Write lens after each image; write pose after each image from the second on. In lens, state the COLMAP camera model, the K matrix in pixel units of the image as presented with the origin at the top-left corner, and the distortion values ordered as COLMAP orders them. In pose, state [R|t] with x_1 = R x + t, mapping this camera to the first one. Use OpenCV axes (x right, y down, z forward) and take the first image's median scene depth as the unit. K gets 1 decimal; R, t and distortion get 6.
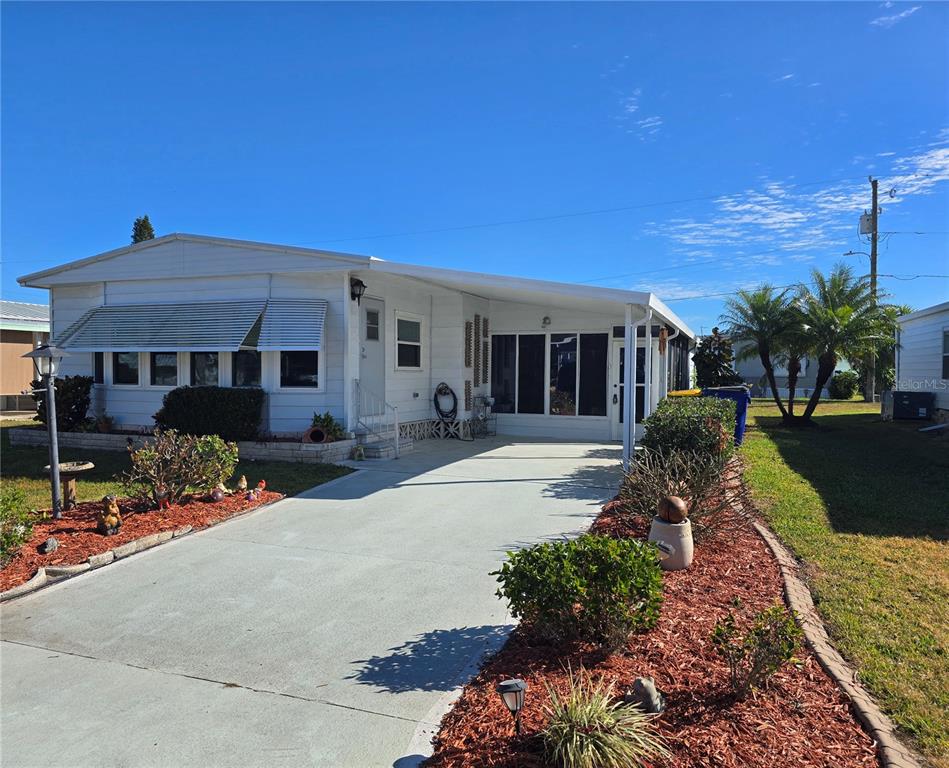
lens RADIAL K [[652.3, 0, 477.3], [0, 652.3, 387.0], [0, 0, 1]] dist [-0.013344, -0.009427]
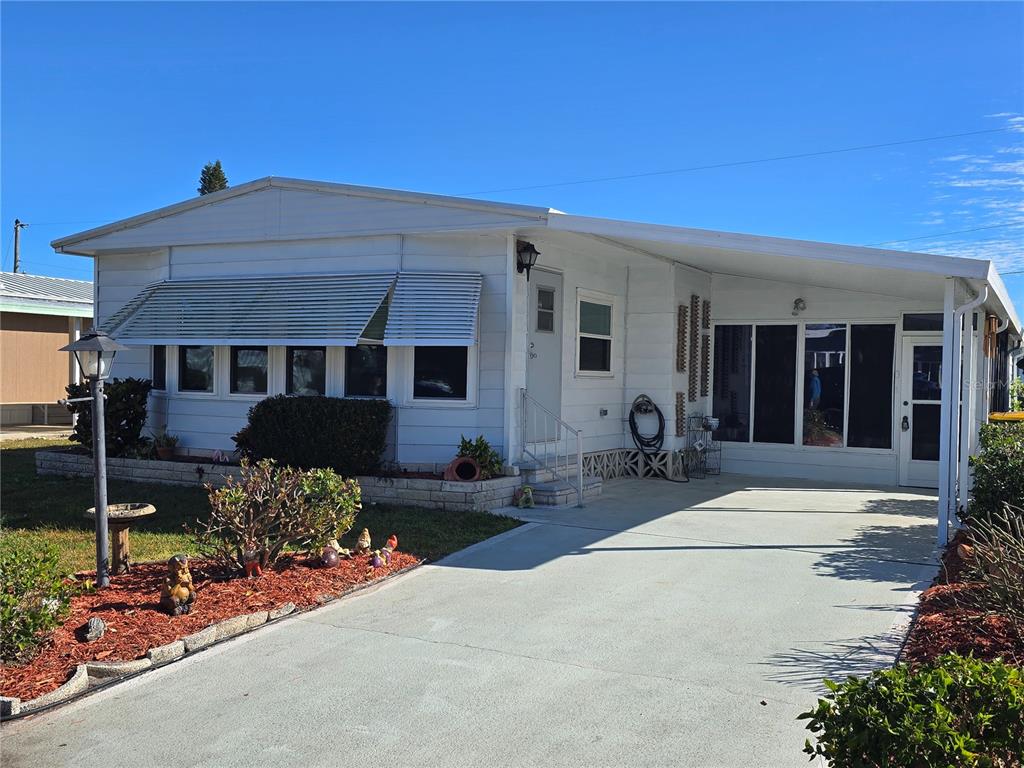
lens RADIAL K [[830.9, 0, 510.7], [0, 830.9, 381.0], [0, 0, 1]] dist [0.009478, -0.019743]
pose [[0.995074, 0.011707, -0.098437, -0.114778], [-0.013649, 0.999725, -0.019082, -0.003037], [0.098186, 0.020331, 0.994960, 0.136582]]
